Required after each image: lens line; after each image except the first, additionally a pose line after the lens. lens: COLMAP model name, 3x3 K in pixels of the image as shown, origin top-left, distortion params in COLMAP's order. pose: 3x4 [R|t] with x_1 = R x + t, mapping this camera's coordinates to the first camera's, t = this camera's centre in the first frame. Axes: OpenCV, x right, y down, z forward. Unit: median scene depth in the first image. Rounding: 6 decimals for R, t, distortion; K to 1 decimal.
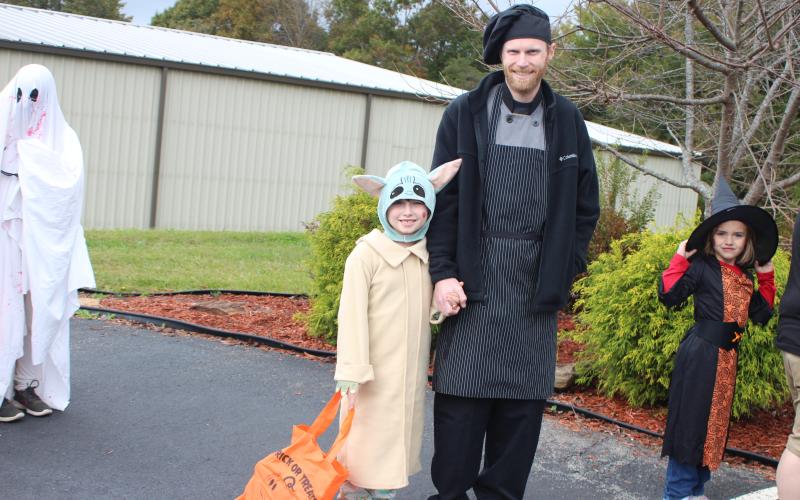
lens RADIAL K [[1449.8, 0, 400.0], [0, 1449.8, 250.0], [0, 0, 1]] dist [-0.203300, 1.070375]
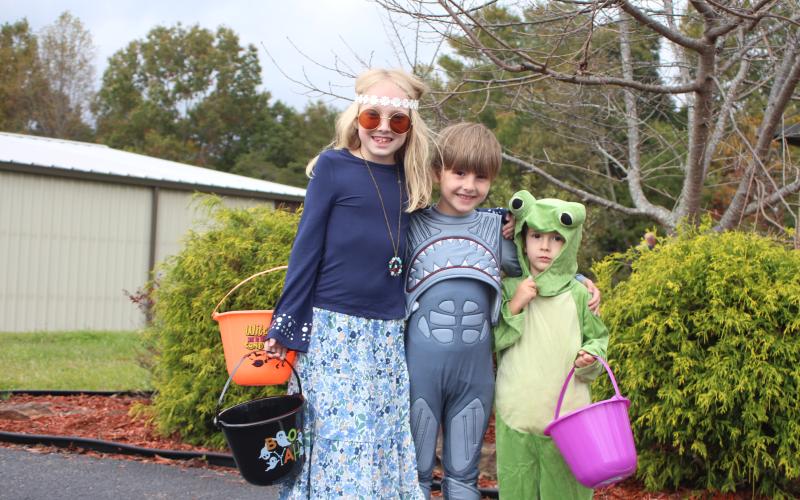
lens RADIAL K [[1449.8, 0, 400.0], [0, 1449.8, 250.0], [0, 0, 1]] dist [-0.203300, 1.070375]
pose [[0.979940, -0.037033, 0.195822, -0.064676], [0.061588, 0.990760, -0.120837, 0.050049], [-0.189537, 0.130473, 0.973166, 0.236063]]
